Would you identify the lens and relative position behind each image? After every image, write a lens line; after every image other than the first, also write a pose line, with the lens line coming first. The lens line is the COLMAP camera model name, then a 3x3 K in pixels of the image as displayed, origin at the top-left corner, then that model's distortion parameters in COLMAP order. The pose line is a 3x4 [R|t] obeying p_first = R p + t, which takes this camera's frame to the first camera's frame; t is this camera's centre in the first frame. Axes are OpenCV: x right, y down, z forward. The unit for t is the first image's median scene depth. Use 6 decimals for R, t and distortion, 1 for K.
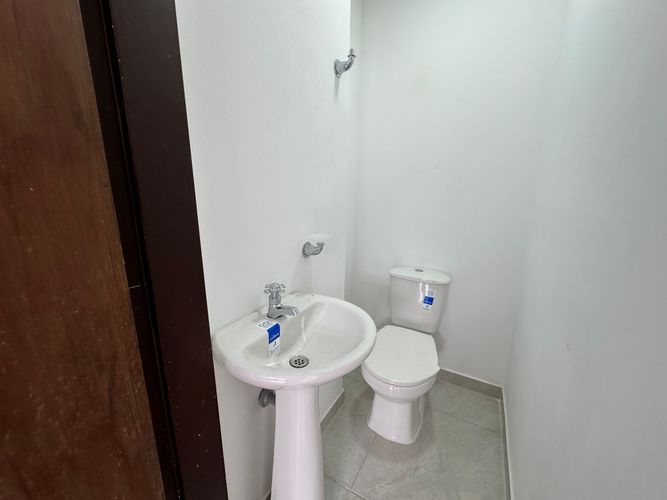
lens RADIAL K [[267.1, 0, 333.5], [0, 267.1, 250.0], [0, 0, 1]] dist [-0.001681, -0.000122]
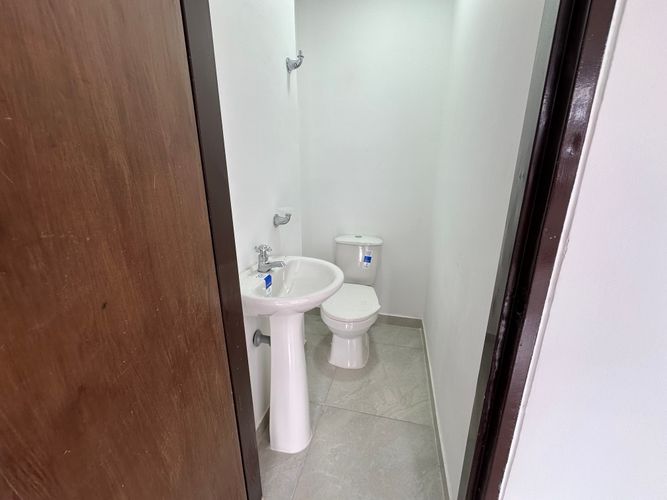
lens RADIAL K [[267.1, 0, 333.5], [0, 267.1, 250.0], [0, 0, 1]] dist [-0.001681, -0.000122]
pose [[0.961651, -0.085278, 0.260682, -0.153586], [0.068773, 0.995045, 0.071810, 0.054909], [-0.265514, -0.051128, 0.962750, -0.209183]]
